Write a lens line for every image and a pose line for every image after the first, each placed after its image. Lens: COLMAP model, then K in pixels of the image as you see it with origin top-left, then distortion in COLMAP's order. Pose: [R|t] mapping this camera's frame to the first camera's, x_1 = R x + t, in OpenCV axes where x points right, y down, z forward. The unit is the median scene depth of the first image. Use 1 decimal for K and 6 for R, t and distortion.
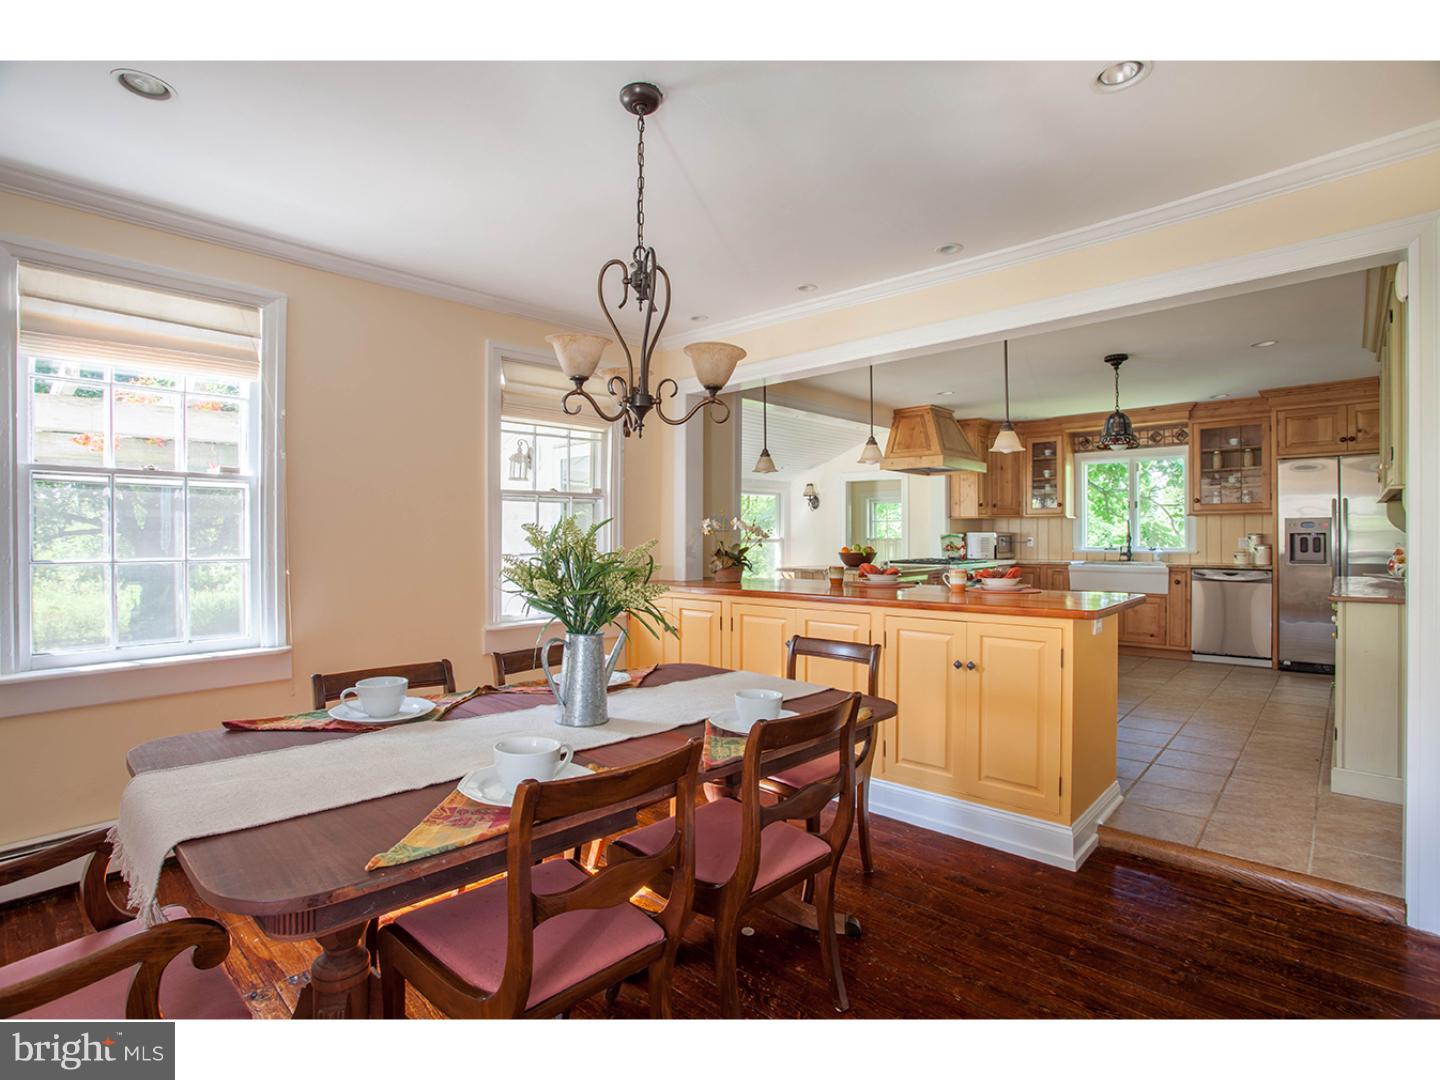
lens RADIAL K [[694.9, 0, 720.0], [0, 694.9, 540.0], [0, 0, 1]] dist [-0.064180, 0.019987]
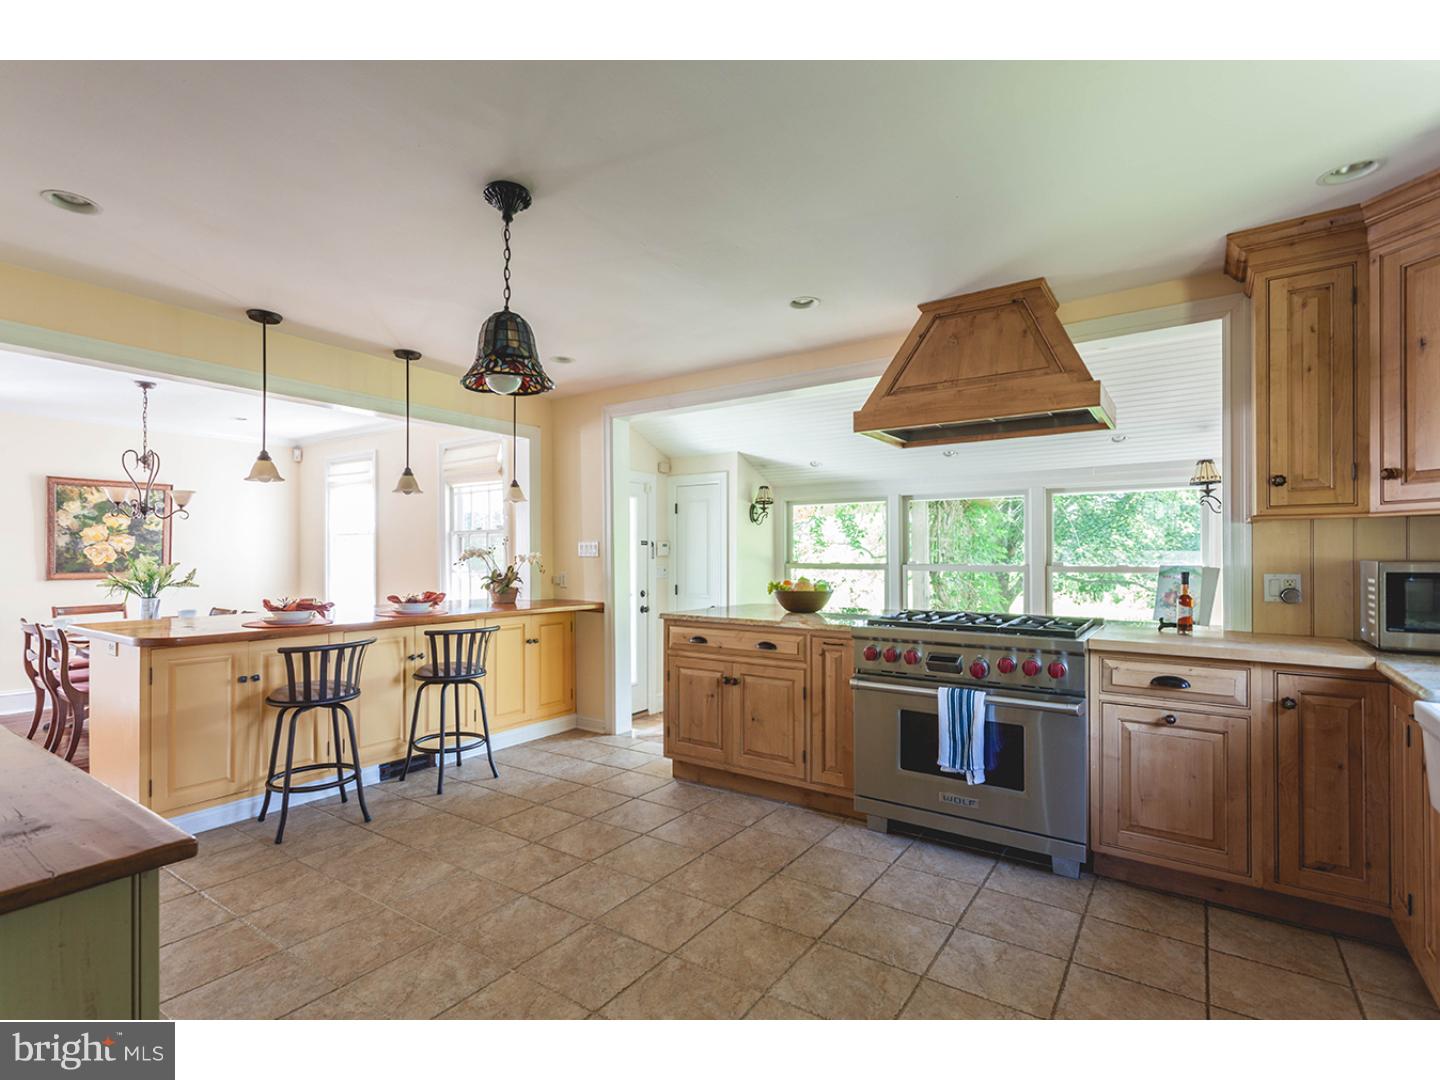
lens RADIAL K [[707.4, 0, 715.3], [0, 707.4, 554.5], [0, 0, 1]] dist [0.010723, -0.000005]
pose [[0.142008, 0.003339, -0.989860, 0.783266], [-0.006416, 0.999976, 0.002453, -0.015441], [0.989845, 0.006003, 0.142026, 0.770768]]
